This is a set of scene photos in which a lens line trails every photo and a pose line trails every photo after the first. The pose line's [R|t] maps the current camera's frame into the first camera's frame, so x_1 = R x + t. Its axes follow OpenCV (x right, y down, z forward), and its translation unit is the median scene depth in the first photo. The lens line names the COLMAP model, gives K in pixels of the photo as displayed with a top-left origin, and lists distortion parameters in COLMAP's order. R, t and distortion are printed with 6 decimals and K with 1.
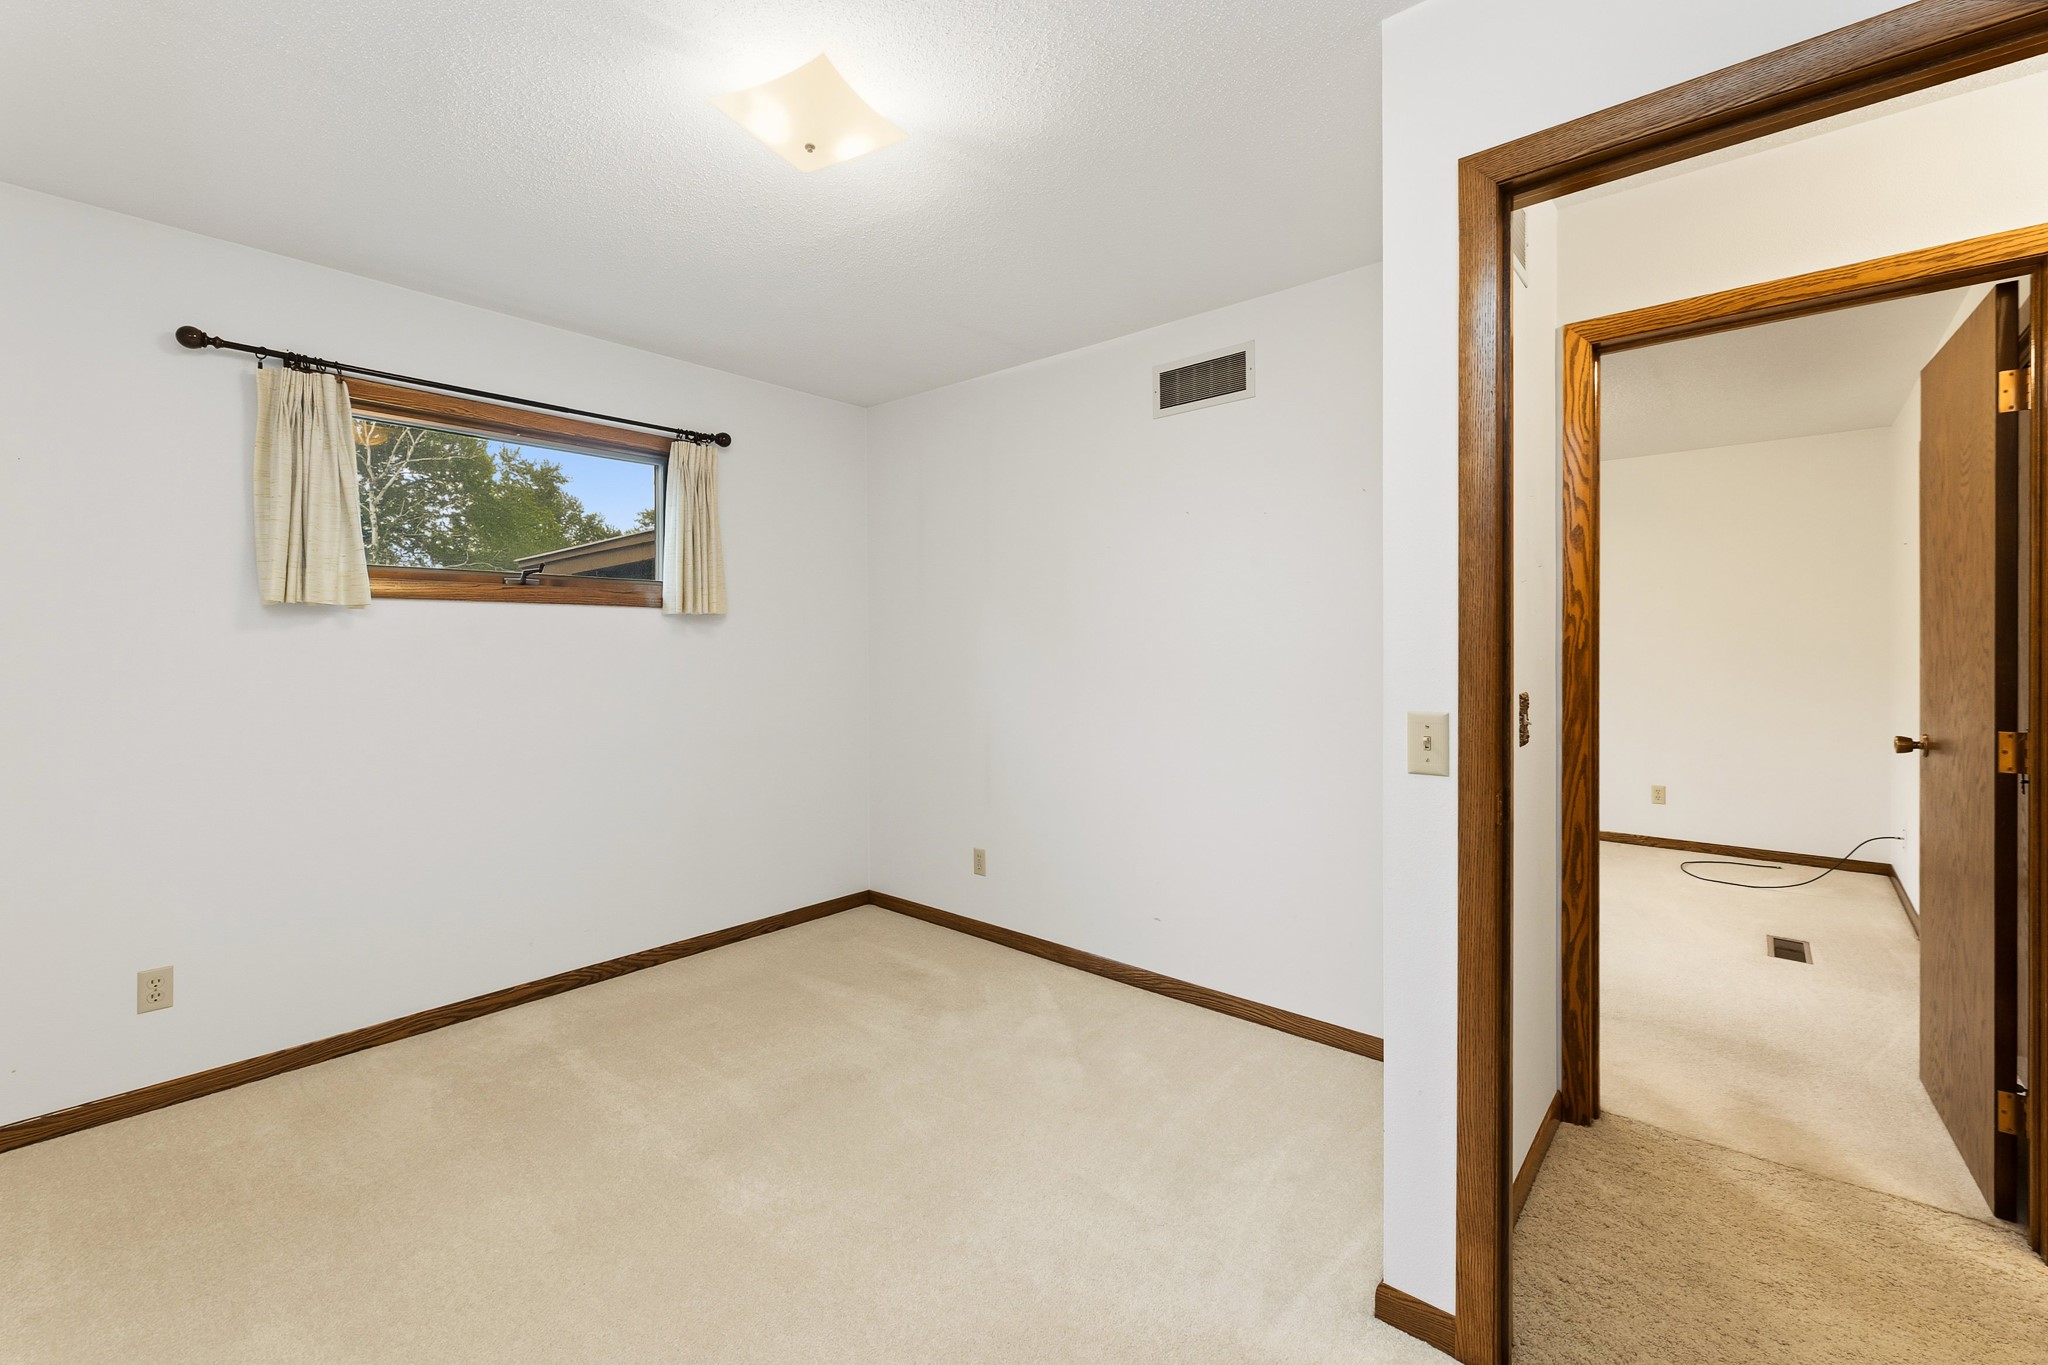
lens RADIAL K [[852.0, 0, 983.0], [0, 852.0, 682.8], [0, 0, 1]] dist [-0.000581, -0.000129]
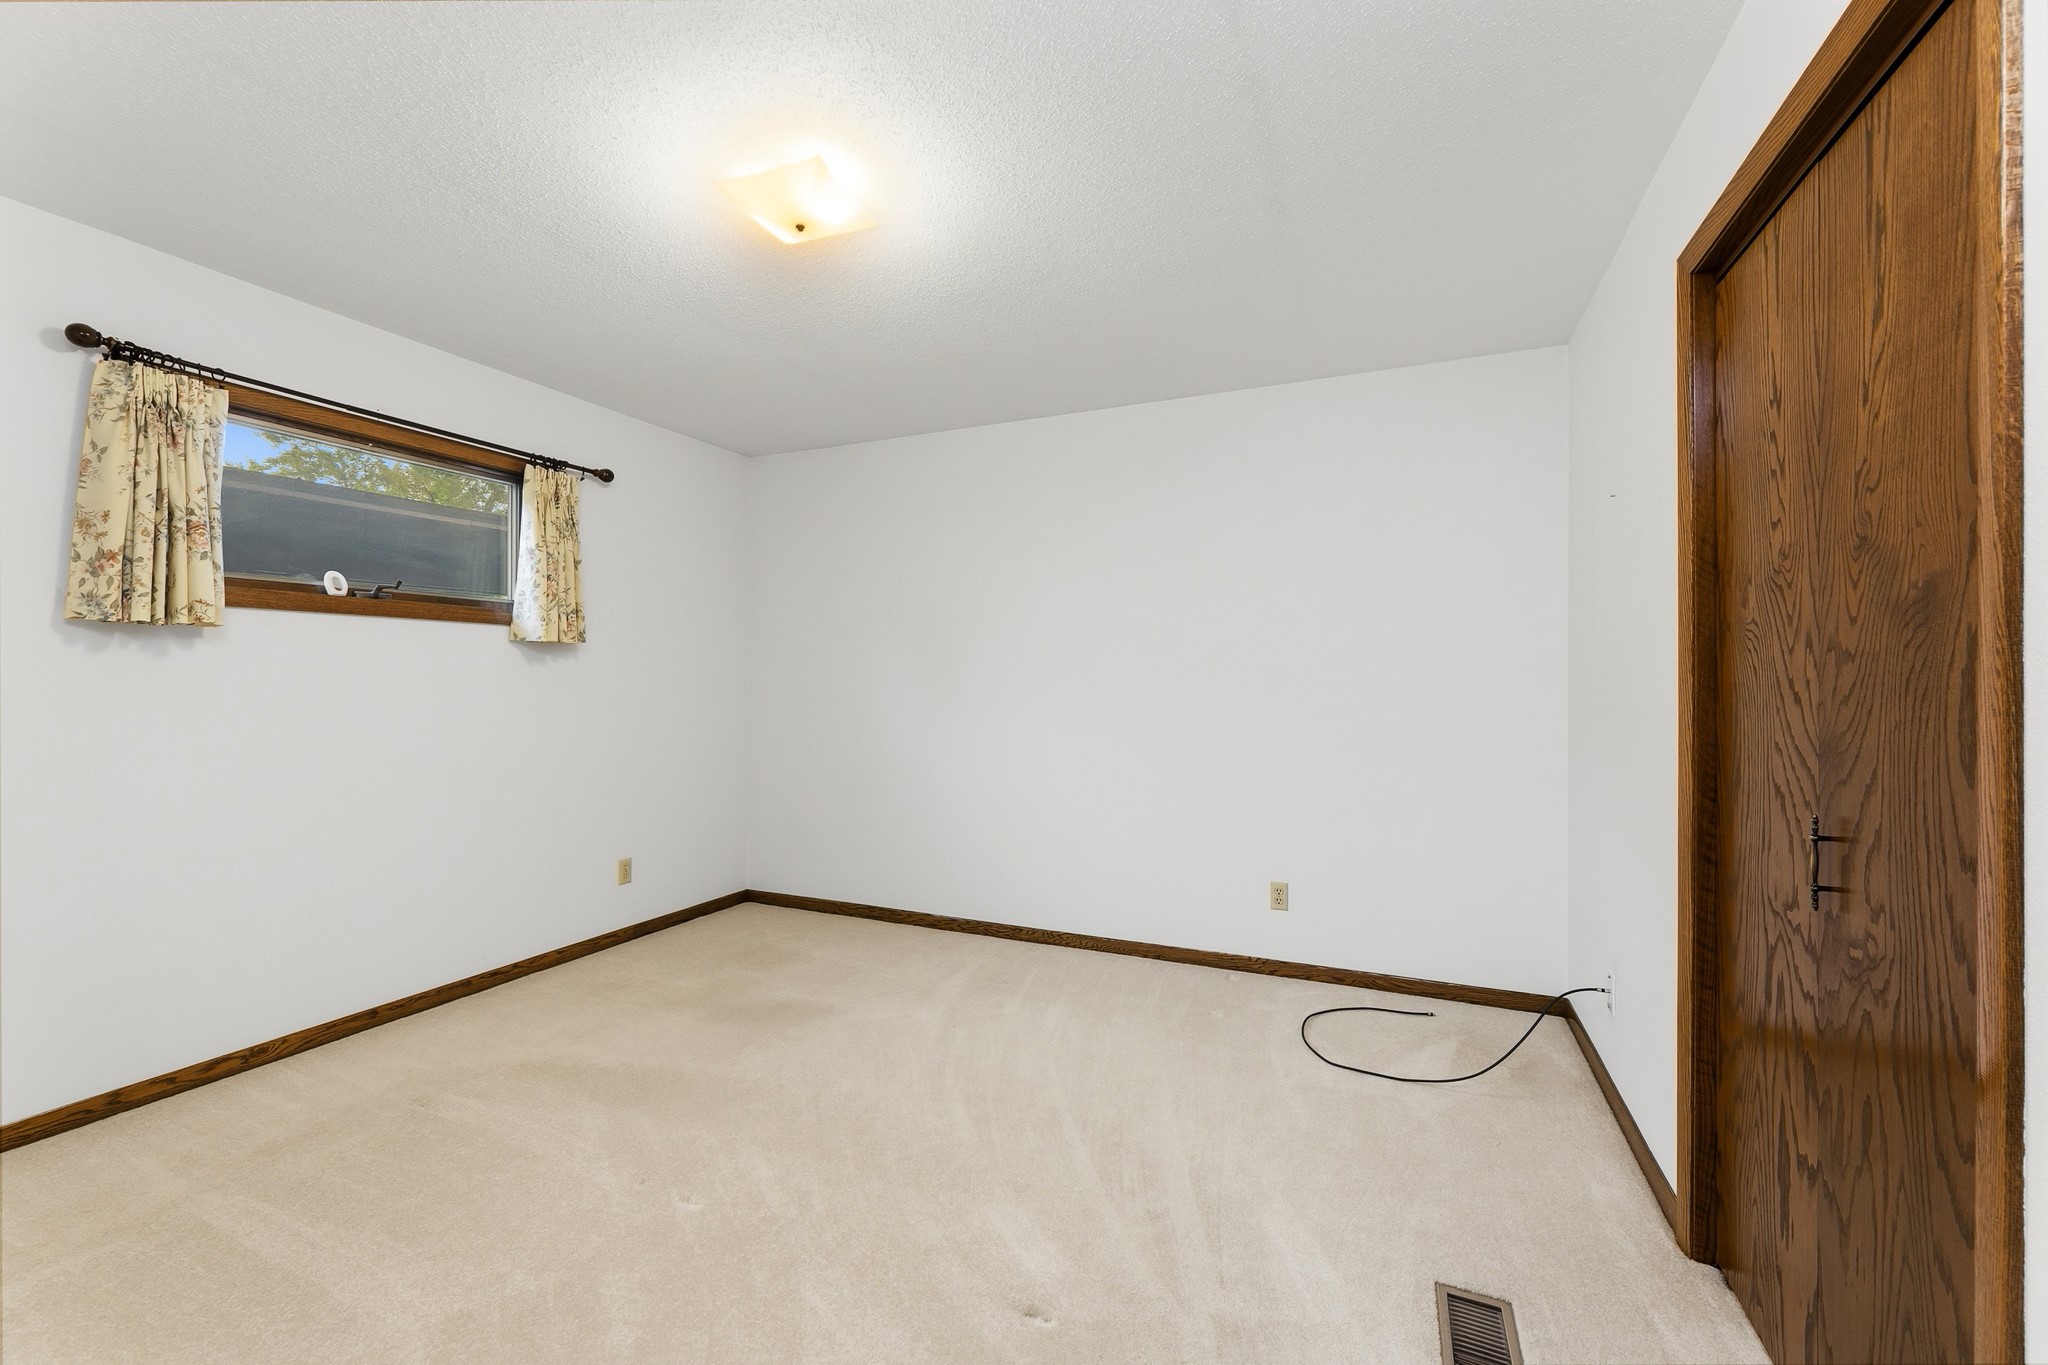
lens RADIAL K [[846.8, 0, 1024.0], [0, 846.8, 682.5], [0, 0, 1]] dist [-0.000019, -0.000173]
pose [[0.945700, 0.015548, 0.324669, -0.149502], [-0.005418, 0.999471, -0.032082, 0.008059], [-0.324996, 0.028581, 0.945284, -0.160078]]
